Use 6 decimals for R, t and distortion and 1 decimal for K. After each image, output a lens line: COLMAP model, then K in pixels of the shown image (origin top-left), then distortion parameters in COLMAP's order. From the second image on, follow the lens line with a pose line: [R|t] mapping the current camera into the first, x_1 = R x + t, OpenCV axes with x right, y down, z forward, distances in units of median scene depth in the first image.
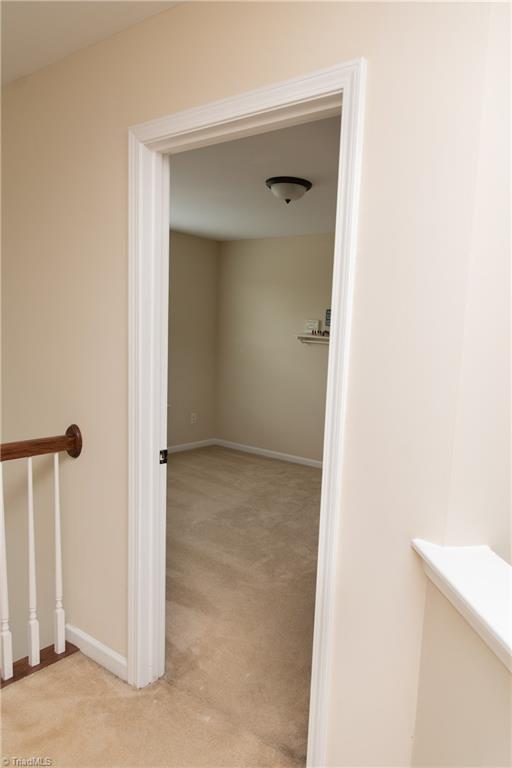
lens RADIAL K [[535.1, 0, 258.4], [0, 535.1, 376.8], [0, 0, 1]] dist [0.005634, -0.002801]
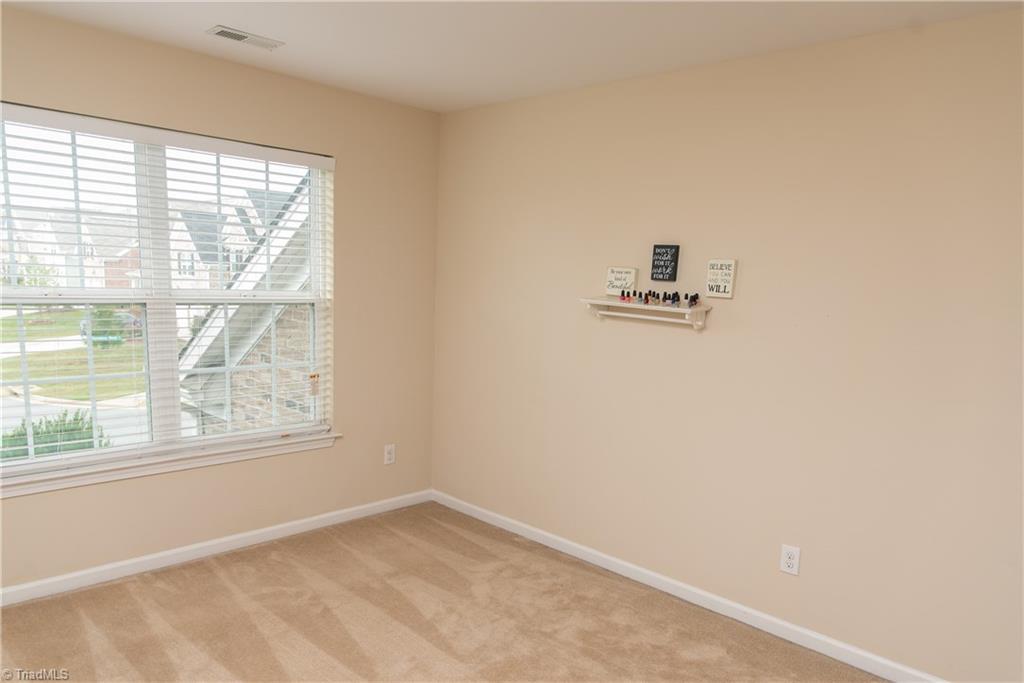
lens RADIAL K [[713.4, 0, 512.9], [0, 713.4, 343.9], [0, 0, 1]] dist [0.005634, -0.002801]
pose [[0.999240, 0.018110, -0.034531, 0.031070], [-0.018714, 0.999676, -0.017238, -0.029283], [0.034208, 0.017871, 0.999255, 0.393985]]
